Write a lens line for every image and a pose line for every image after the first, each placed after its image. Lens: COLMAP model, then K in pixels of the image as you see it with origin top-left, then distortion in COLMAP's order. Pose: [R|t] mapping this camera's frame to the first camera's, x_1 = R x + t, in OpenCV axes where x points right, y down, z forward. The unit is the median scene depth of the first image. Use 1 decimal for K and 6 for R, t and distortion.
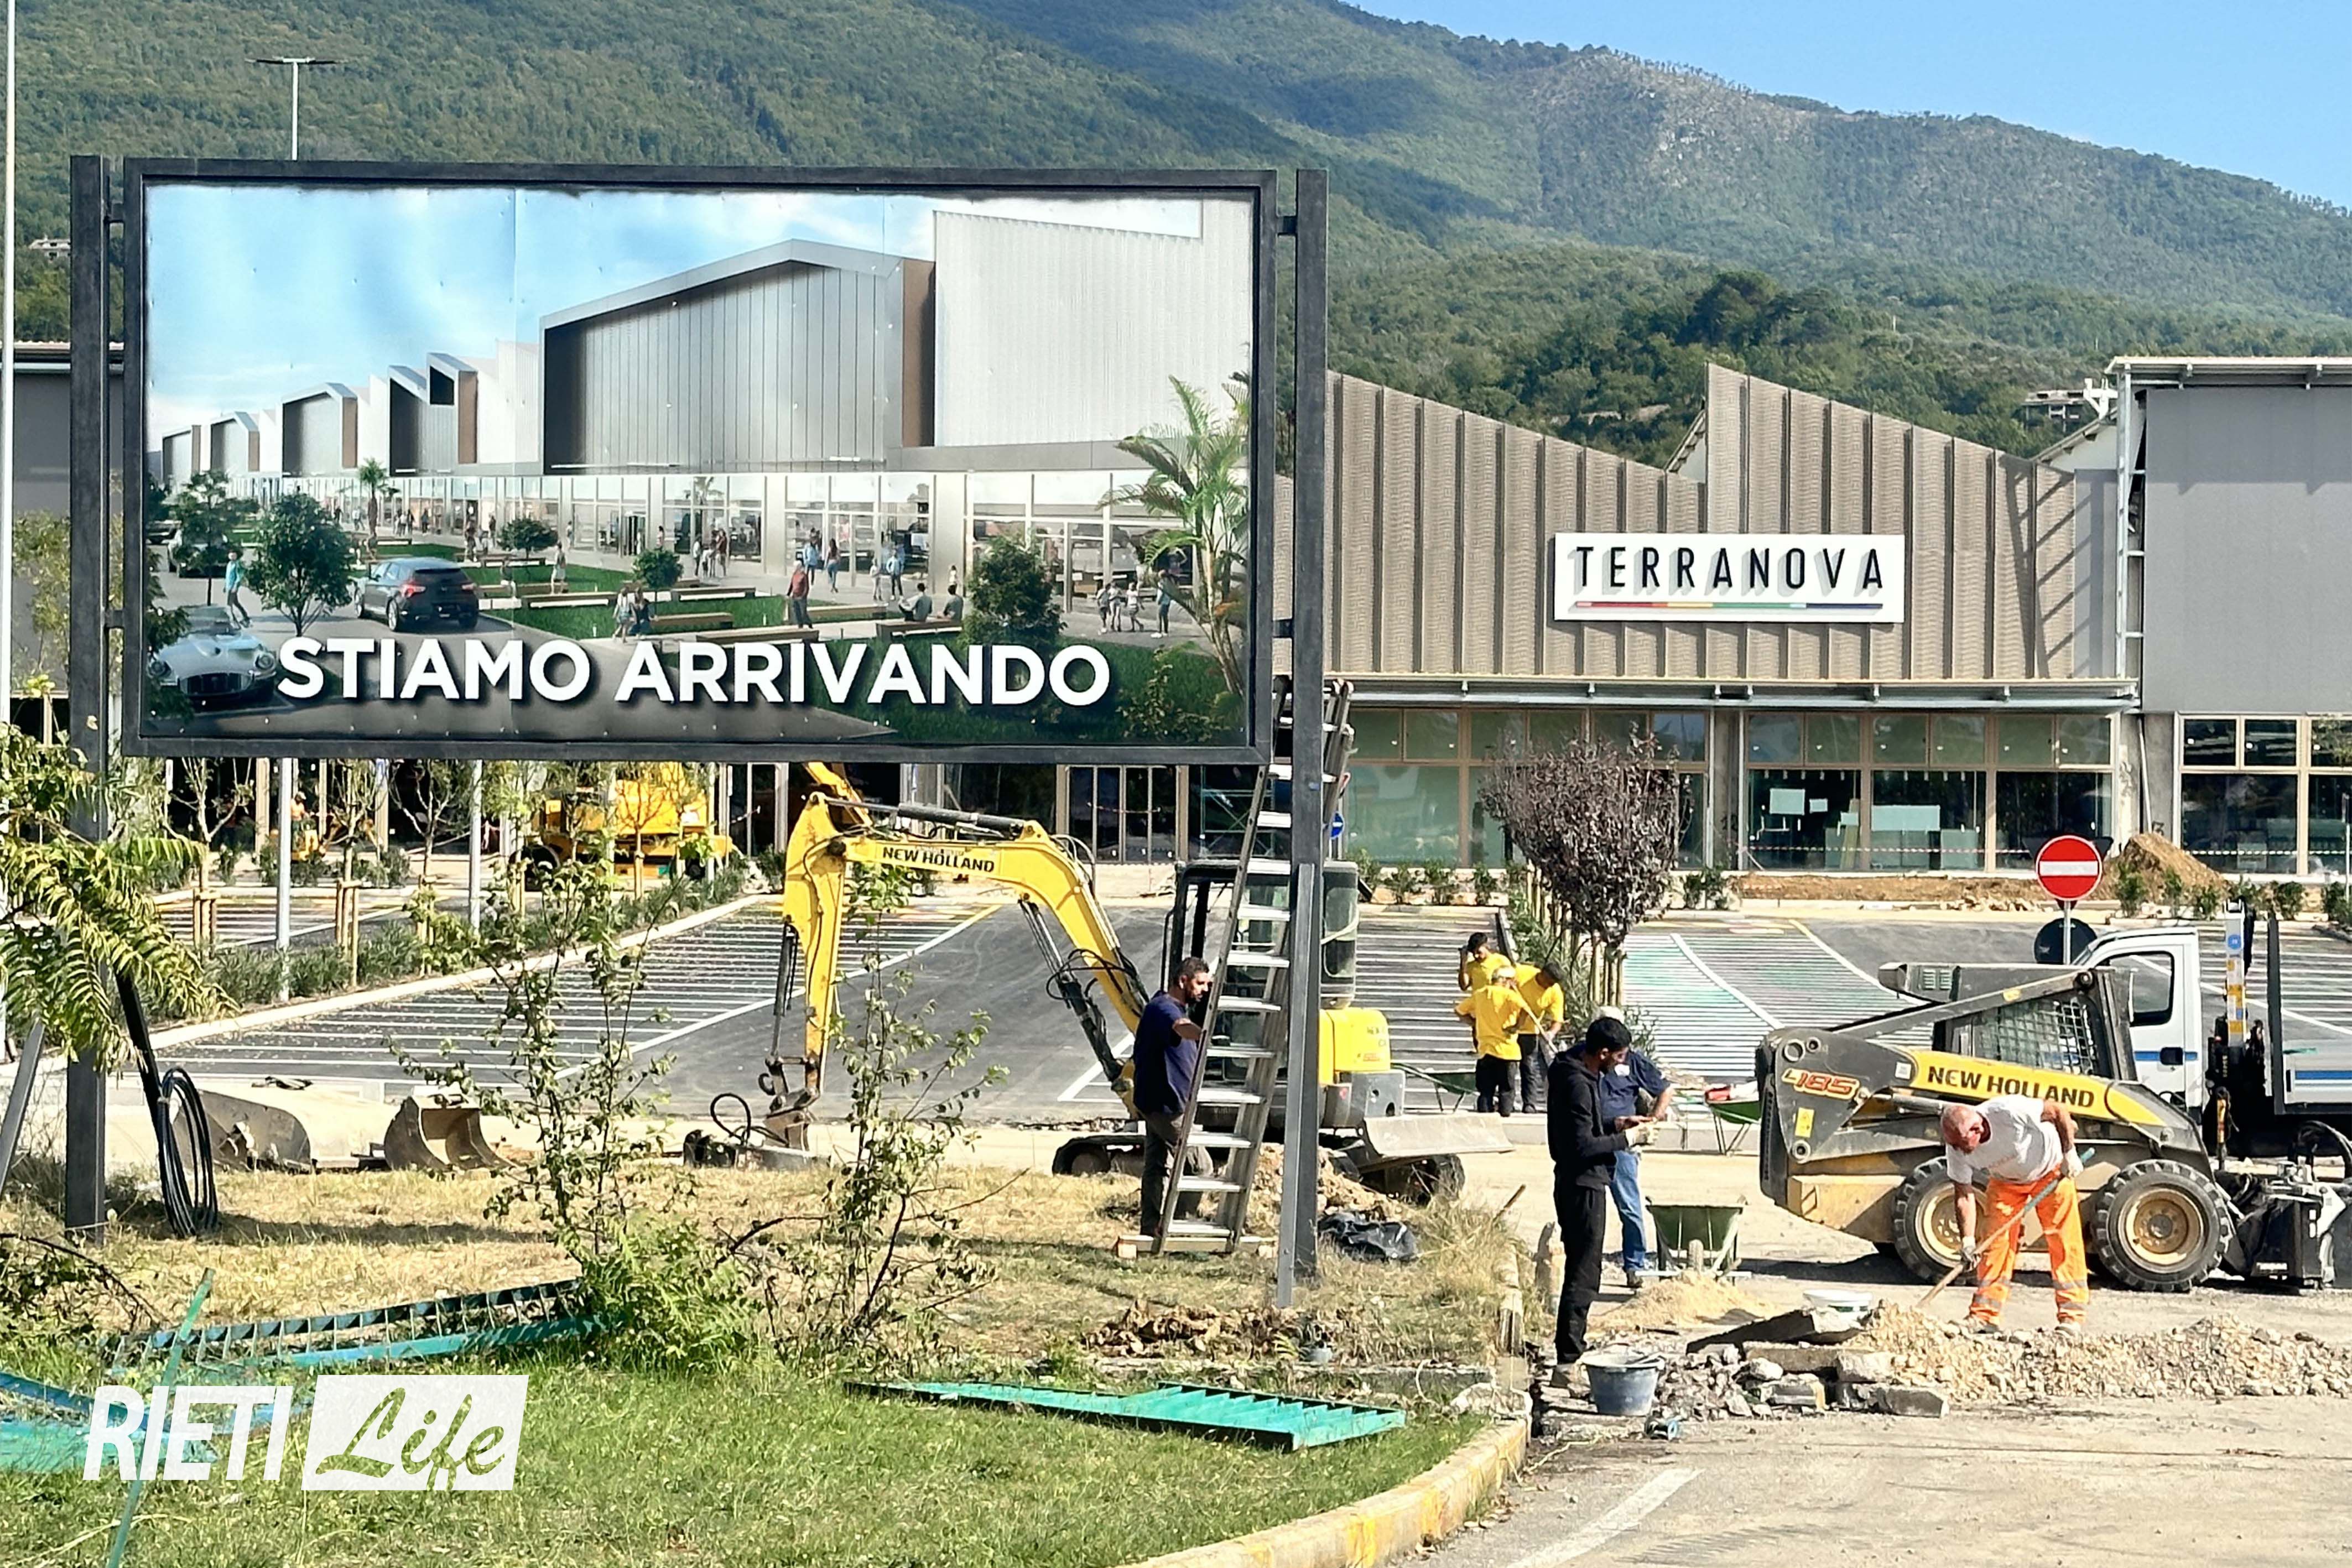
lens RADIAL K [[5121.6, 0, 1232.4], [0, 5121.6, 826.0], [0, 0, 1]] dist [0.103123, 0.485803]
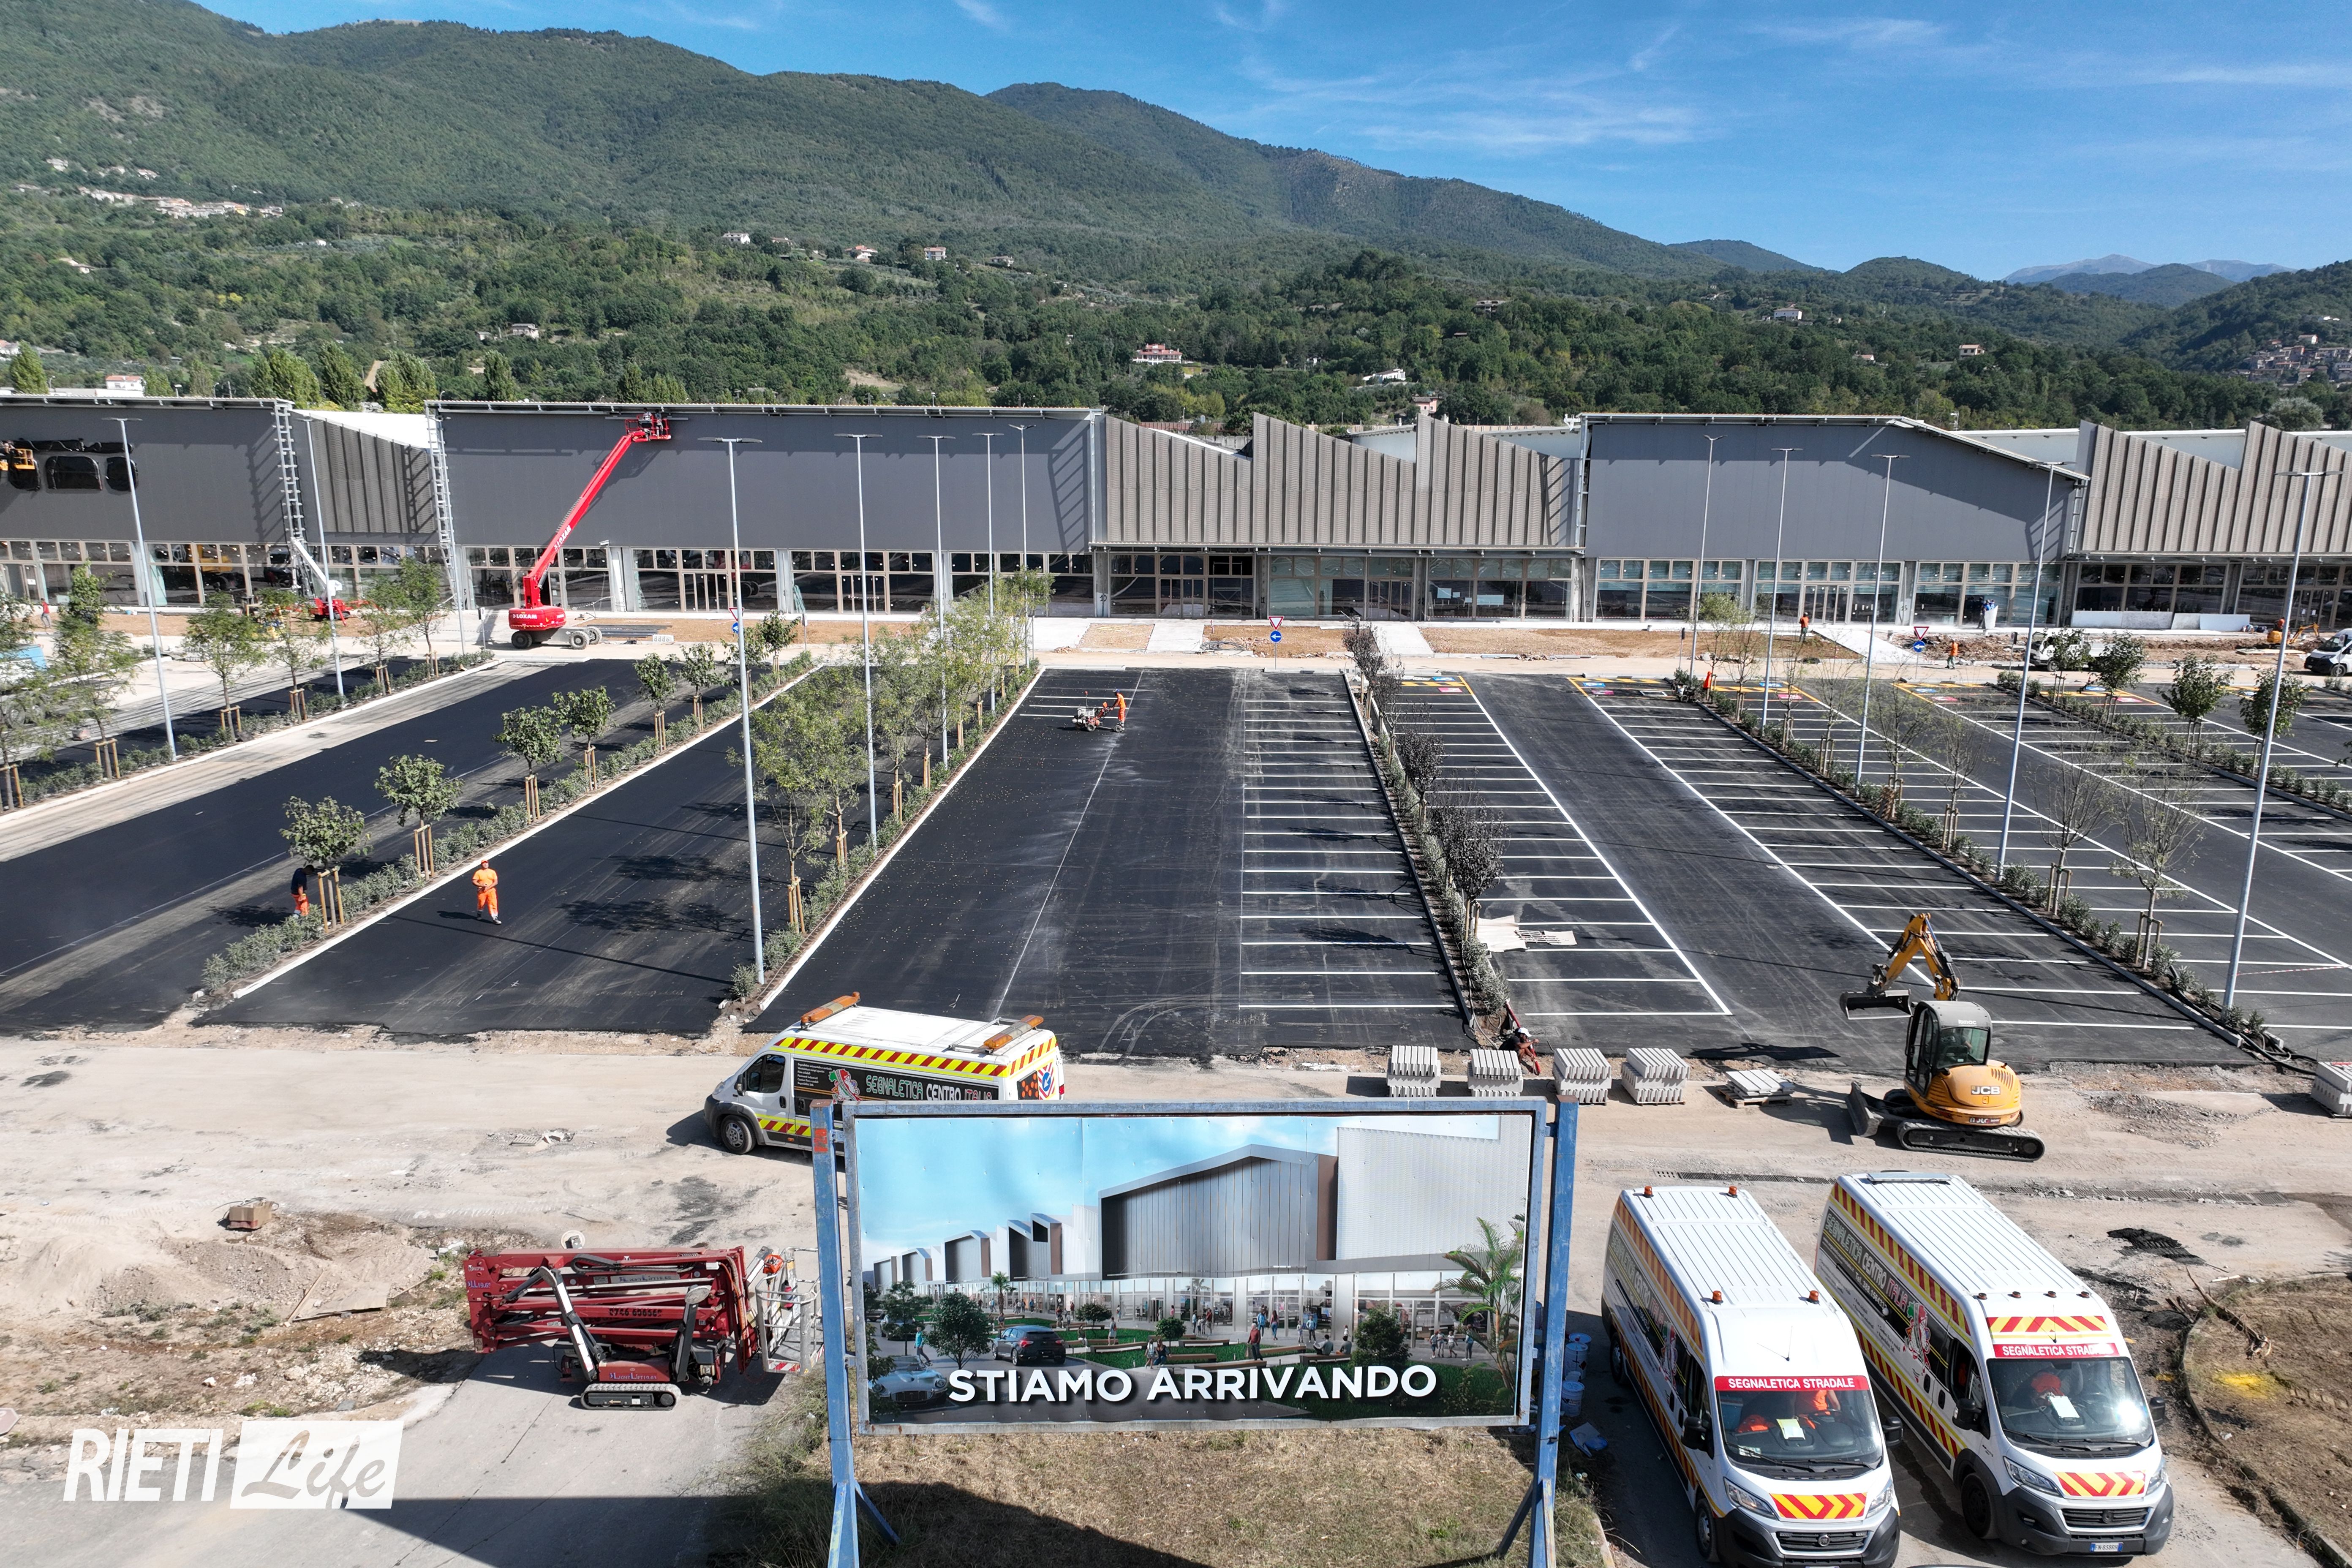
lens RADIAL K [[1785.1, 0, 1234.3], [0, 1785.1, 930.7], [0, 0, 1]] dist [0.008467, 0.010687]
pose [[0.999464, -0.009137, 0.031448, -0.108482], [0.000541, 0.964771, 0.263090, -0.330237], [-0.032744, -0.262932, 0.964258, 0.468551]]
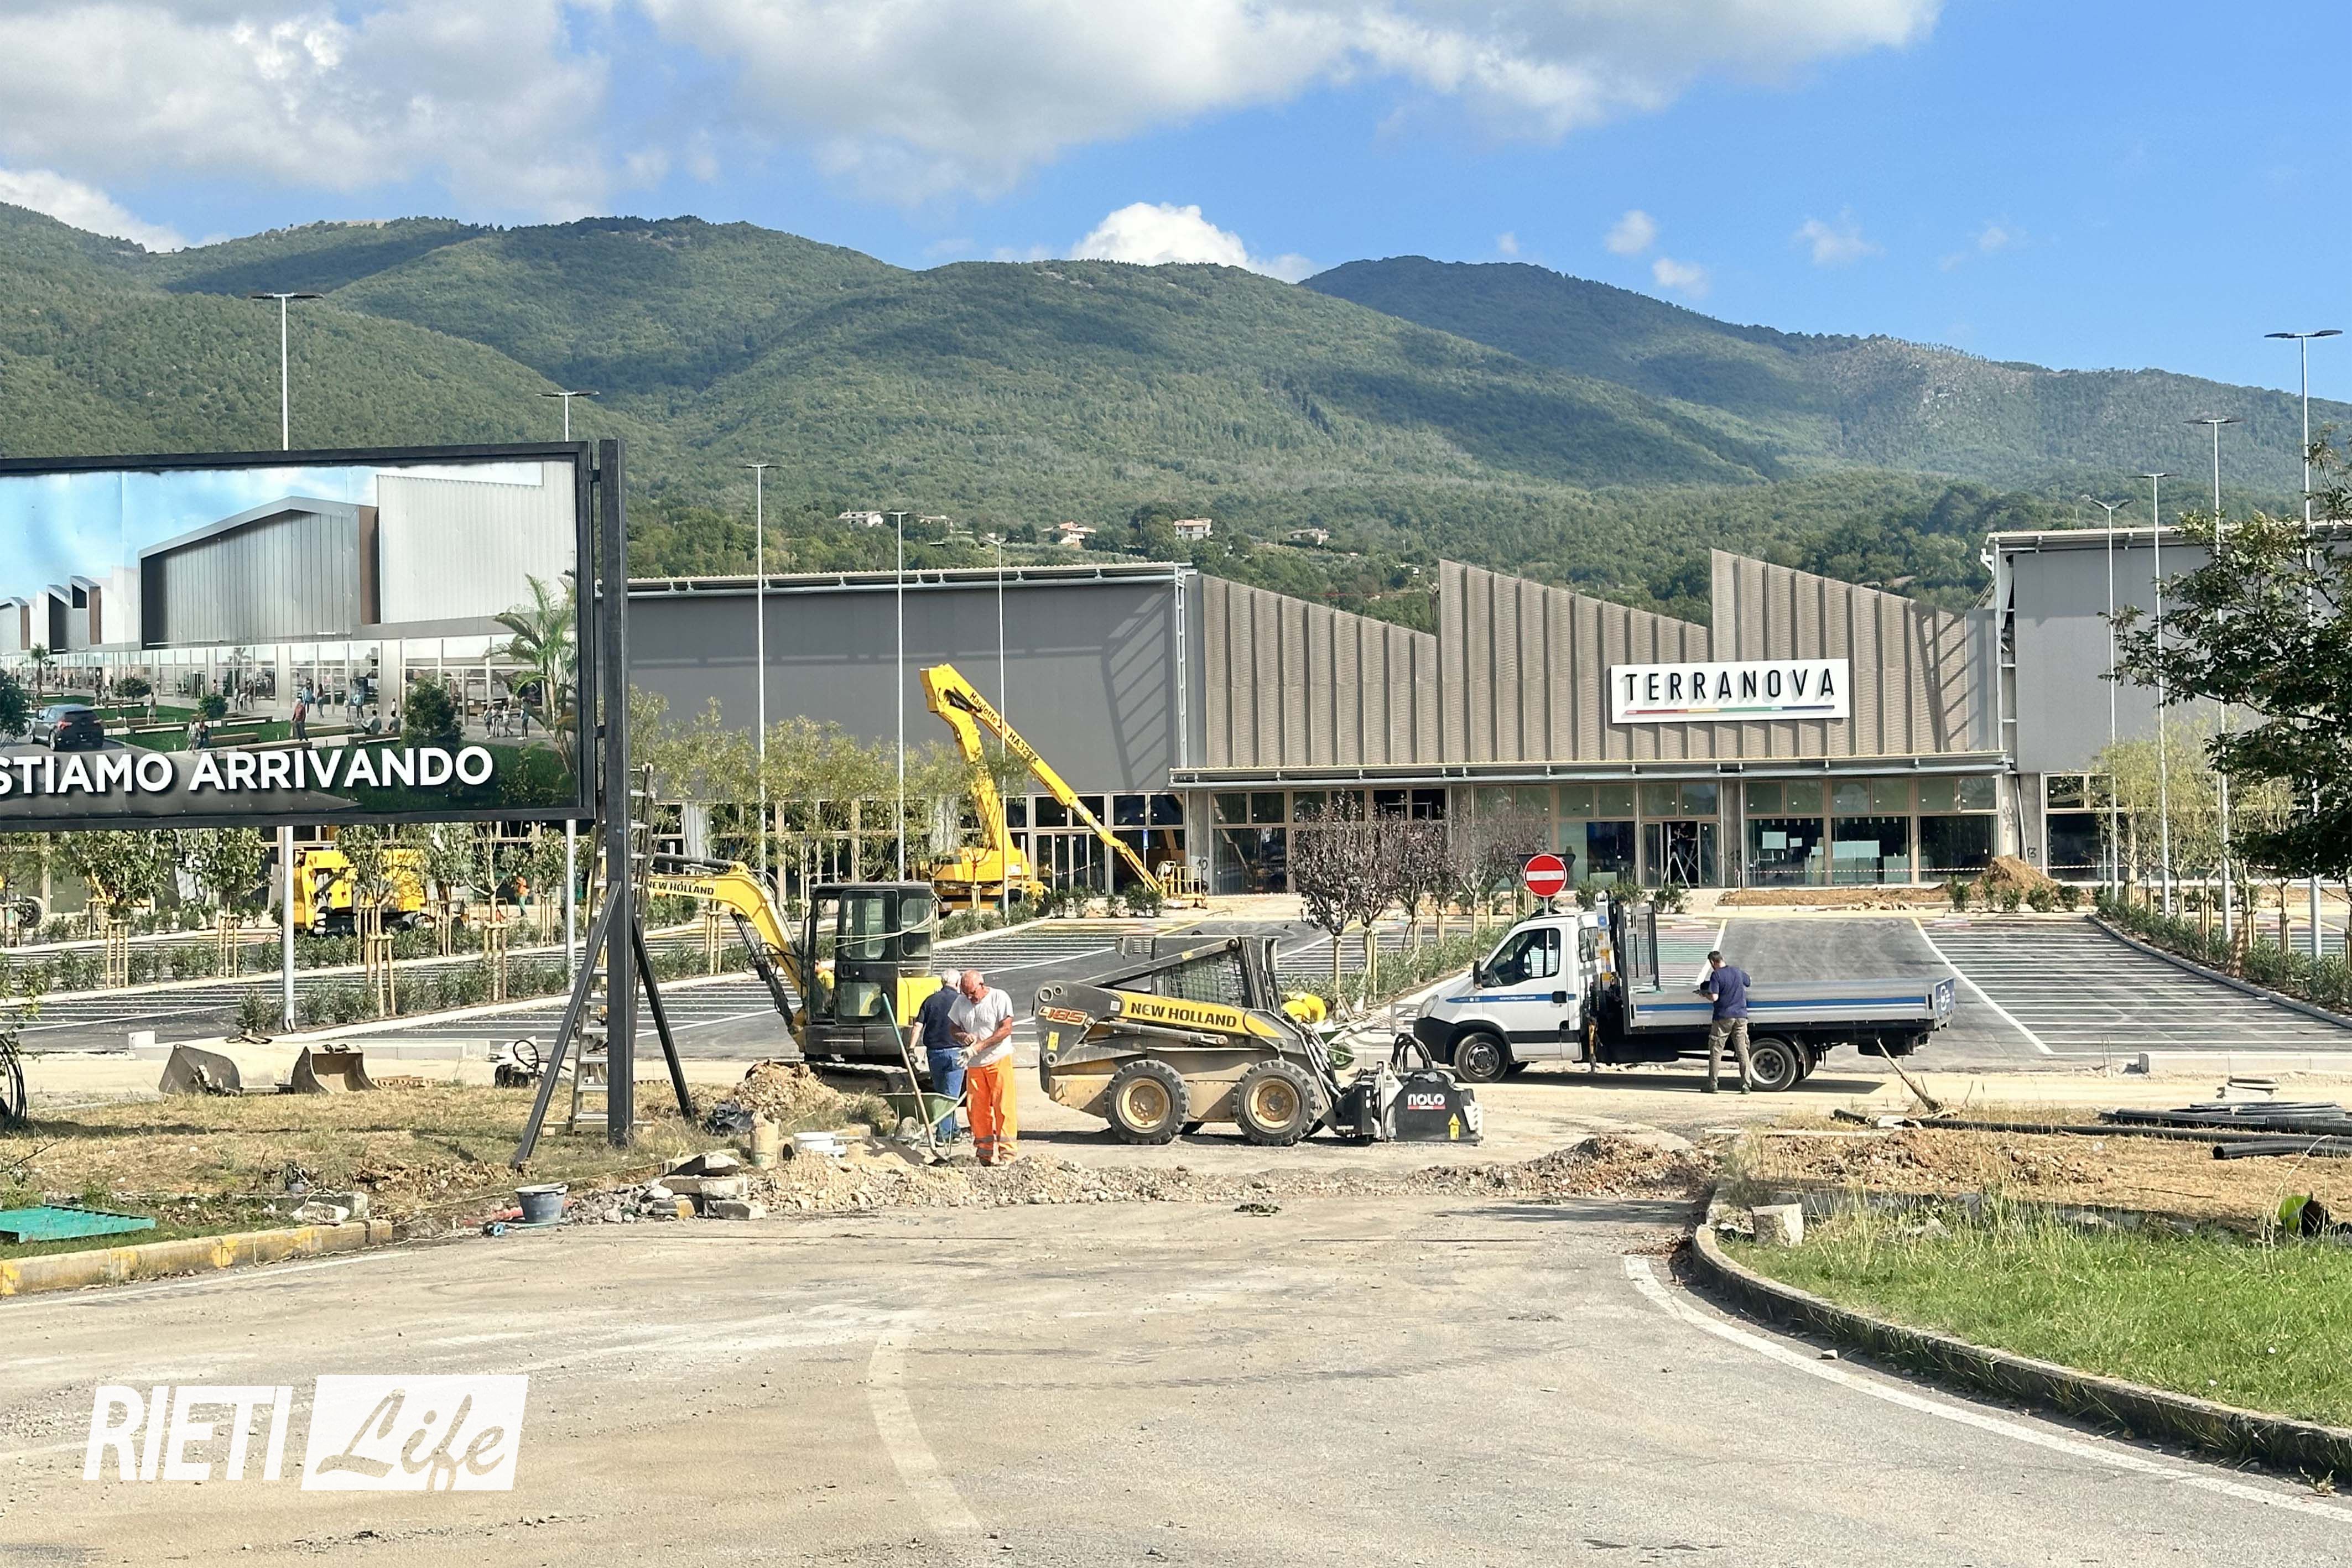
lens RADIAL K [[3392.7, 0, 1175.5], [0, 3392.7, 806.9], [0, 0, 1]] dist [0.158892, -0.203413]
pose [[0.990648, -0.028998, -0.133326, 0.323596], [0.026321, 0.999416, -0.021793, 0.011922], [0.133880, 0.018080, 0.990833, -0.011746]]
